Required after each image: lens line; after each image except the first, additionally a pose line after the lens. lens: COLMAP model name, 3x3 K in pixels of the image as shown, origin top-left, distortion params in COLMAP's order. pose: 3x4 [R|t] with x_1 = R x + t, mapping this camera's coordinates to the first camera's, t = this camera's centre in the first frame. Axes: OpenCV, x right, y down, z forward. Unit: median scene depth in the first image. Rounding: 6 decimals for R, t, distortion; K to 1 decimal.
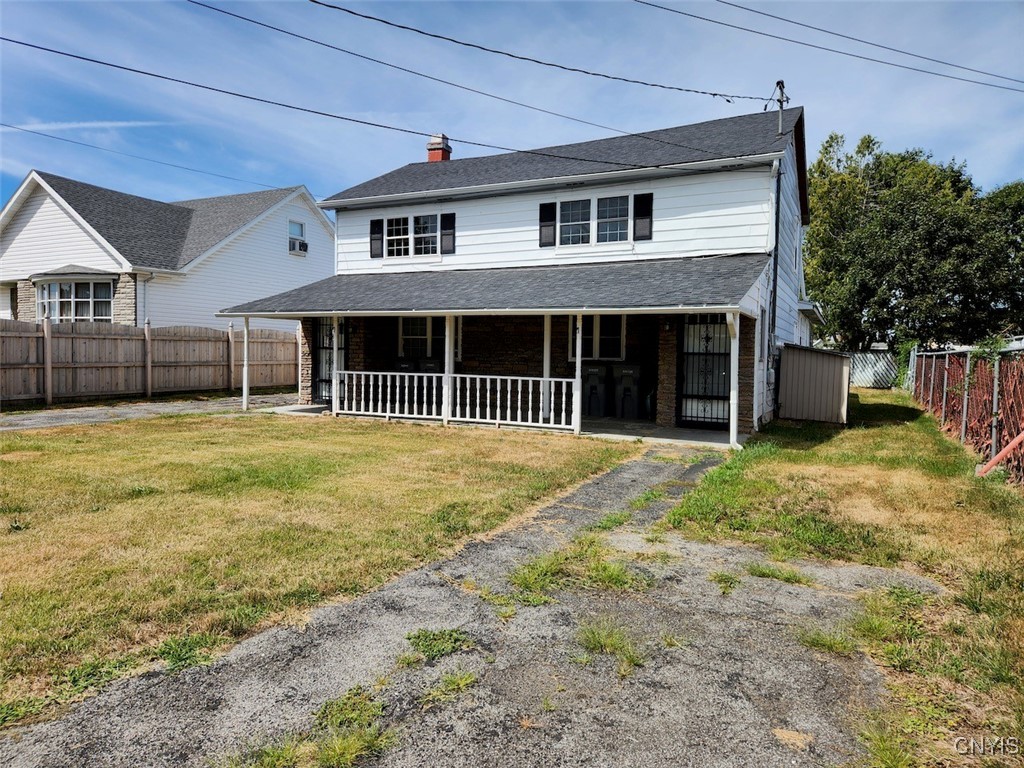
lens RADIAL K [[692.8, 0, 509.4], [0, 692.8, 380.4], [0, 0, 1]] dist [0.043442, -0.001672]
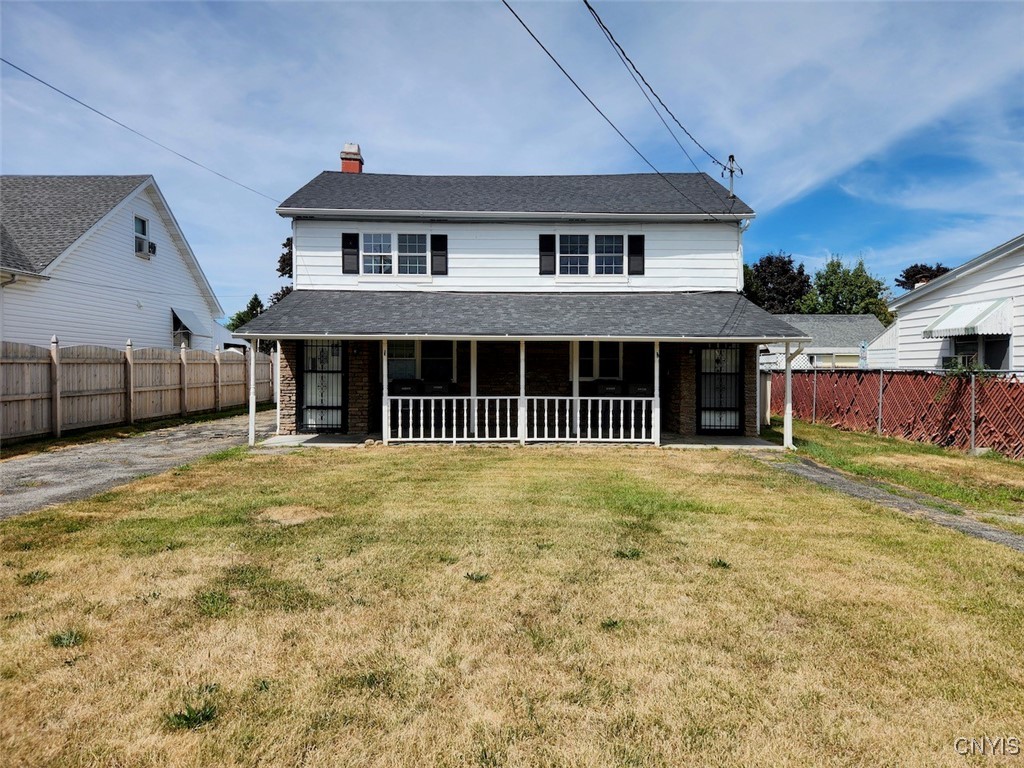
lens RADIAL K [[692.8, 0, 509.8], [0, 692.8, 384.0], [0, 0, 1]] dist [0.043442, -0.001672]
pose [[0.876146, -0.022978, 0.481498, -0.528127], [0.028151, 0.999597, -0.003521, -0.021808], [-0.481224, 0.016639, 0.876440, 0.090947]]
